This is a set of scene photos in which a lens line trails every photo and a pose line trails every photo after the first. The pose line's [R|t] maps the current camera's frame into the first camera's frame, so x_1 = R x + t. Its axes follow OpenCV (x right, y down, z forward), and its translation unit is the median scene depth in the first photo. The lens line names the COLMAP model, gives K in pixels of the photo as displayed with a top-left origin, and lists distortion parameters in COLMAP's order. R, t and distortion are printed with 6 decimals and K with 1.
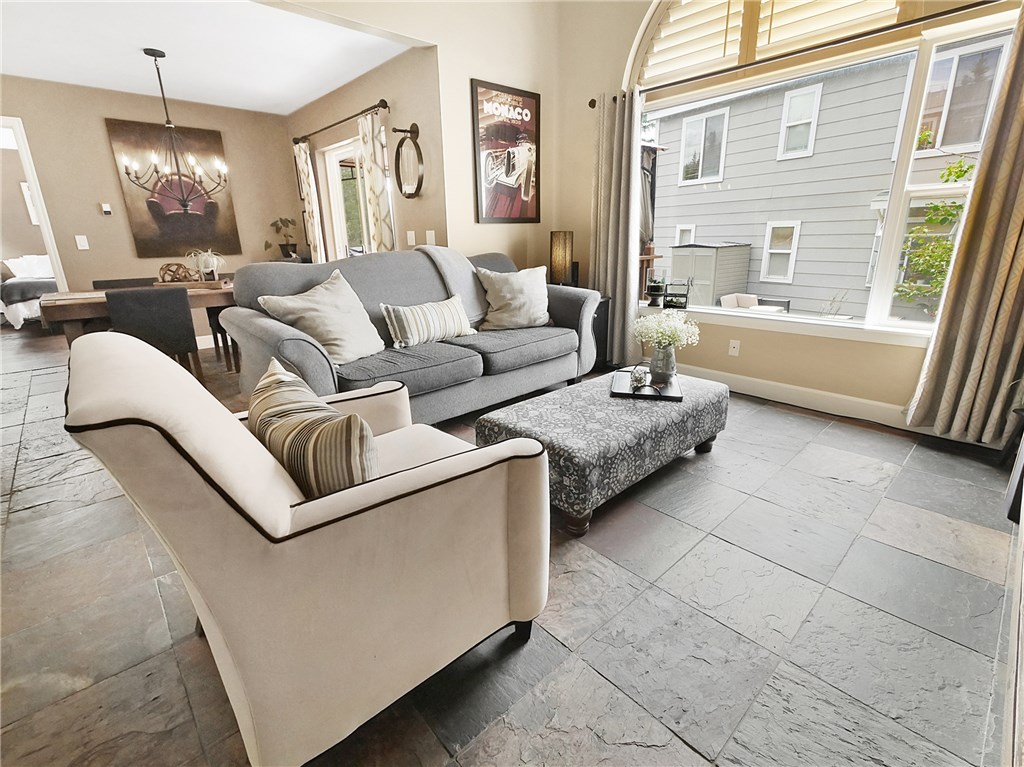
lens RADIAL K [[477.9, 0, 517.0], [0, 477.9, 383.3], [0, 0, 1]] dist [-0.000062, -0.000951]
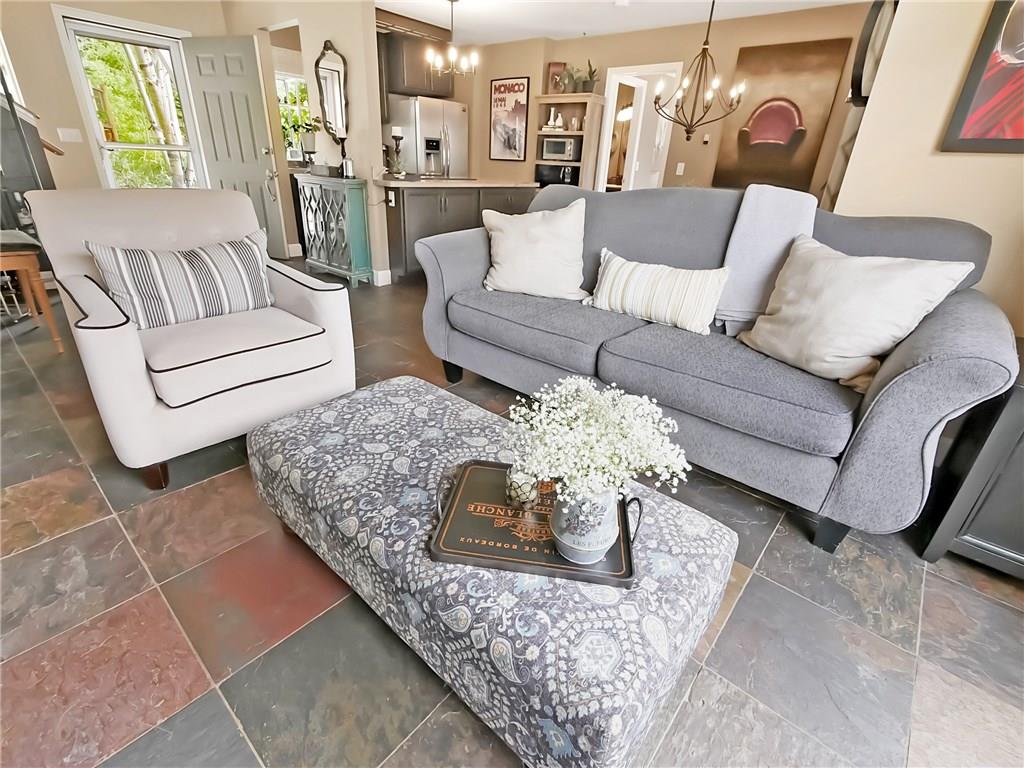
lens RADIAL K [[477.9, 0, 517.0], [0, 477.9, 383.8], [0, 0, 1]] dist [-0.000062, -0.000951]
pose [[0.107031, 0.437634, -0.892760, 0.335837], [-0.342806, 0.859102, 0.380036, -0.144834], [0.933289, 0.265368, 0.241974, 0.464830]]
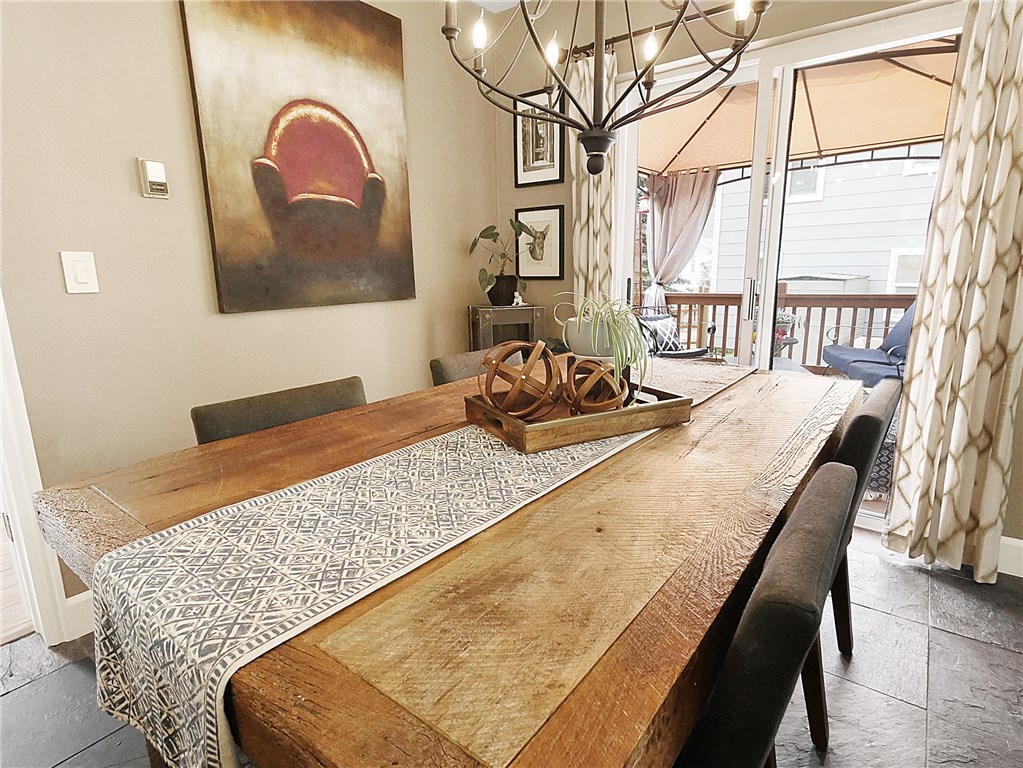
lens RADIAL K [[535.6, 0, 511.5], [0, 535.6, 384.0], [0, 0, 1]] dist [0.003669, 0.000002]
pose [[0.987147, -0.032369, 0.156503, -0.666912], [0.045554, 0.995639, -0.081409, -0.172102], [-0.153185, 0.087492, 0.984317, 0.589625]]
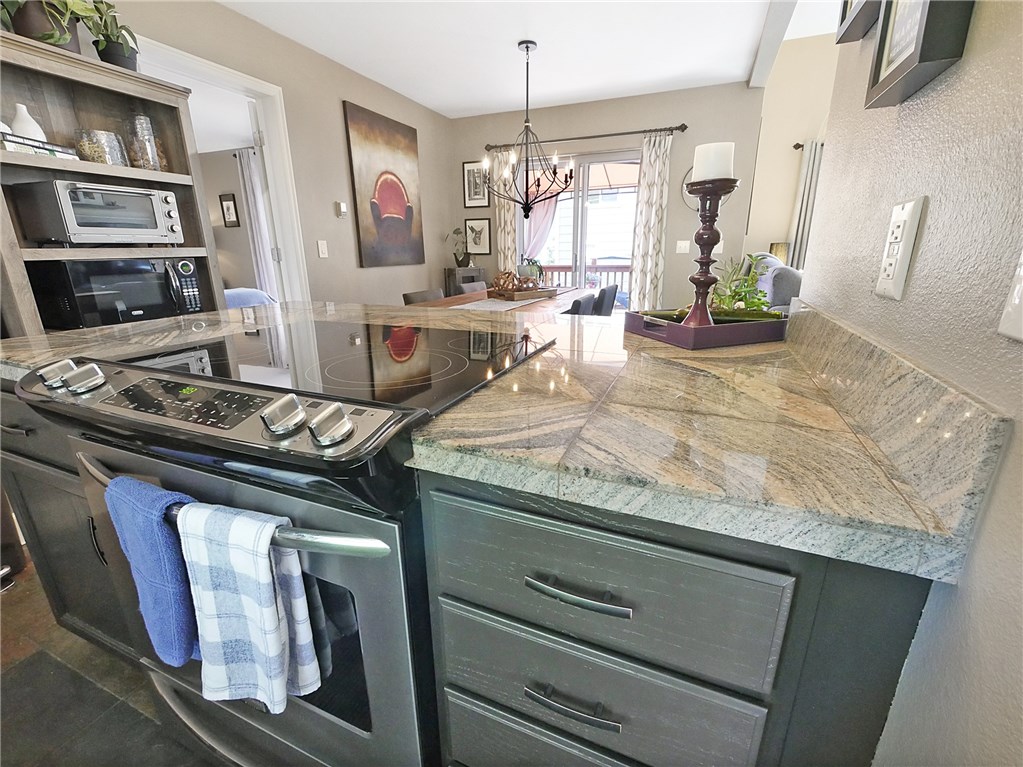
lens RADIAL K [[434.6, 0, 511.5], [0, 434.6, 383.5], [0, 0, 1]] dist [-0.011432, 0.000091]
pose [[0.913099, -0.112997, 0.391768, -0.913448], [0.114317, 0.993242, 0.020038, -0.044335], [-0.391385, 0.026489, 0.919846, 0.198366]]
